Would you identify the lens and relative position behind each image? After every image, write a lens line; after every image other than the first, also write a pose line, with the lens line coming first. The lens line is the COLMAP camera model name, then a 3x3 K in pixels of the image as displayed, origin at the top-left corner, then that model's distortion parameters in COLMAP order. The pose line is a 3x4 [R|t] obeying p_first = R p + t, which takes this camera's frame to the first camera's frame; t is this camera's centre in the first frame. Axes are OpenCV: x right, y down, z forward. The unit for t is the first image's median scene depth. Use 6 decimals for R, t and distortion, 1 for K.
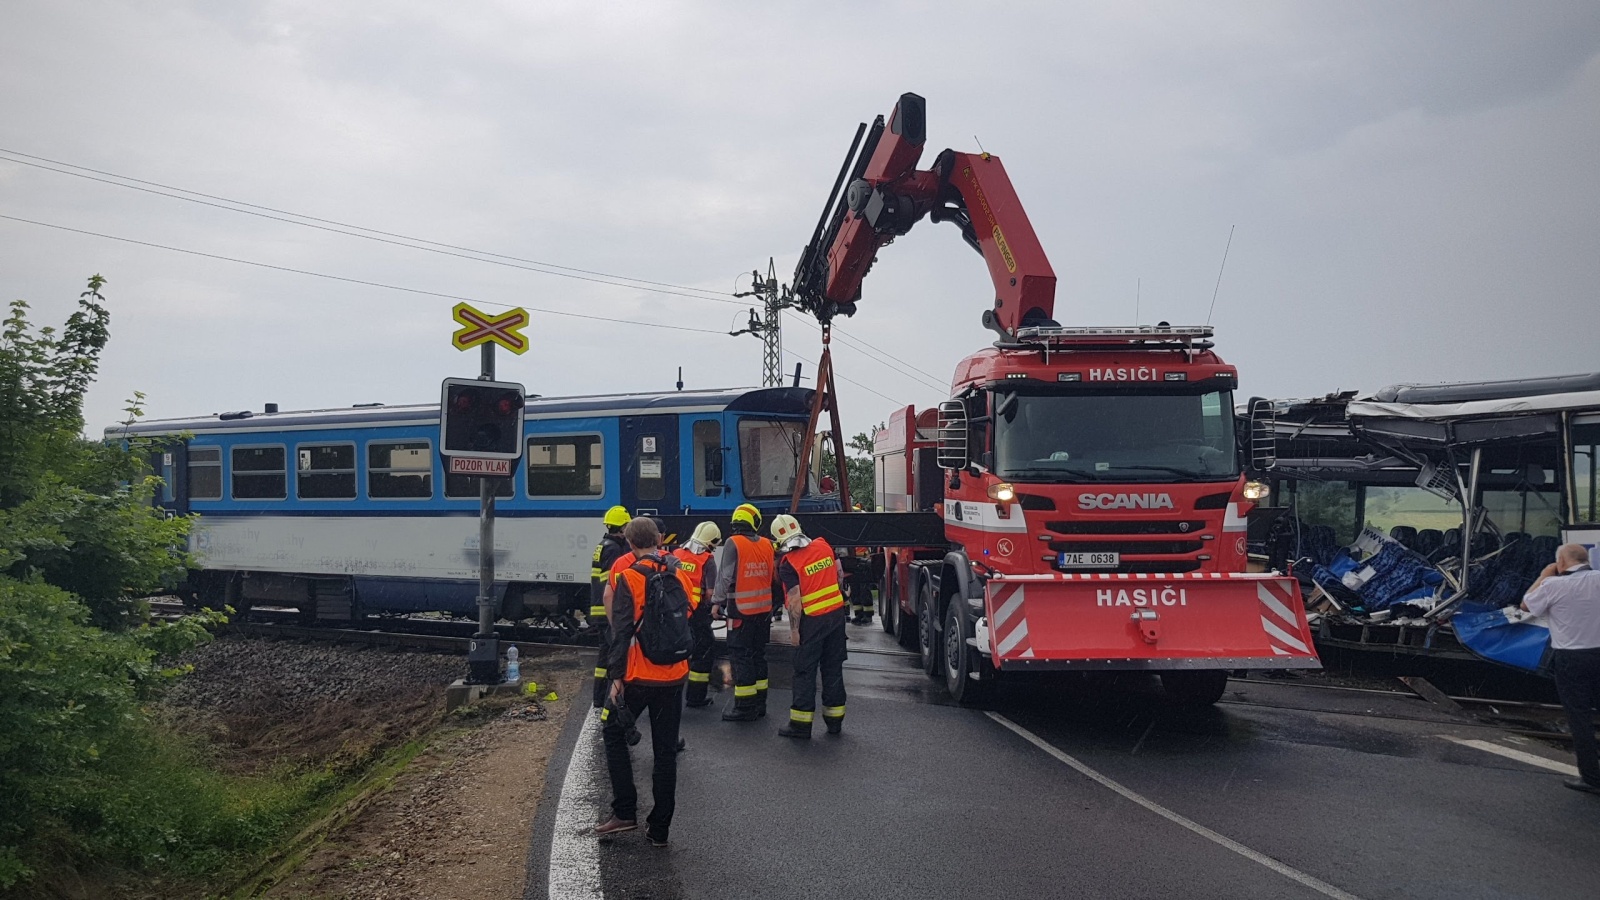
lens RADIAL K [[1218.6, 0, 804.1], [0, 1218.6, 458.3], [0, 0, 1]] dist [0.007842, -0.019808]
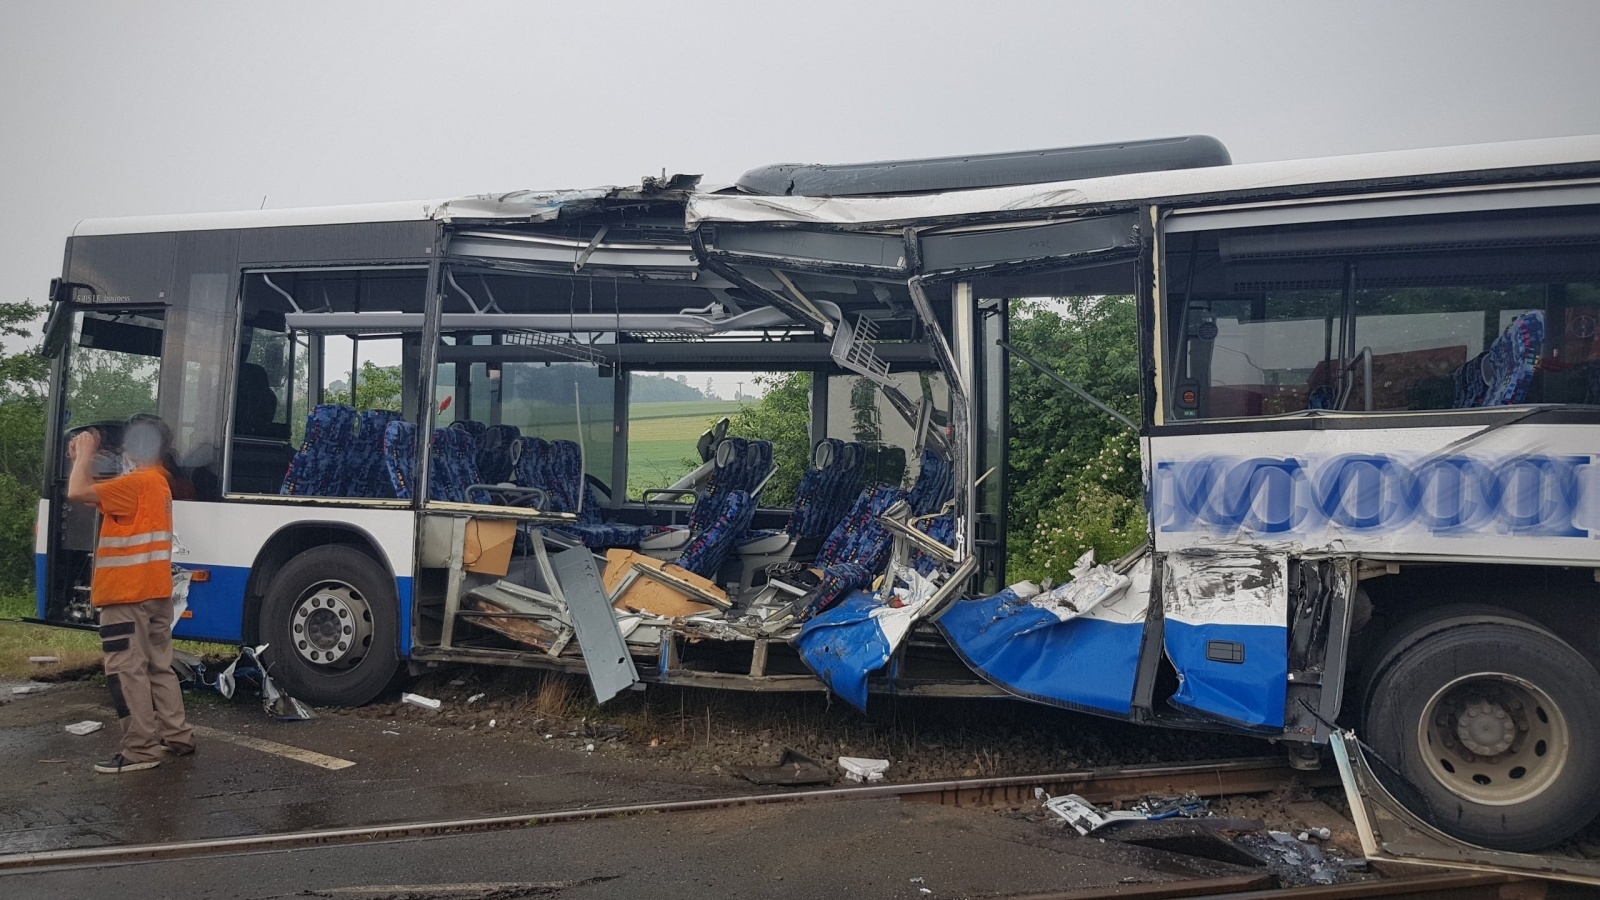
lens RADIAL K [[1218.6, 0, 826.5], [0, 1218.6, 491.1], [0, 0, 1]] dist [0.007842, -0.019808]
pose [[0.712393, -0.072596, 0.698016, 0.131642], [0.002248, 0.994866, 0.101175, 0.024559], [-0.701777, -0.070508, 0.708899, 0.607823]]
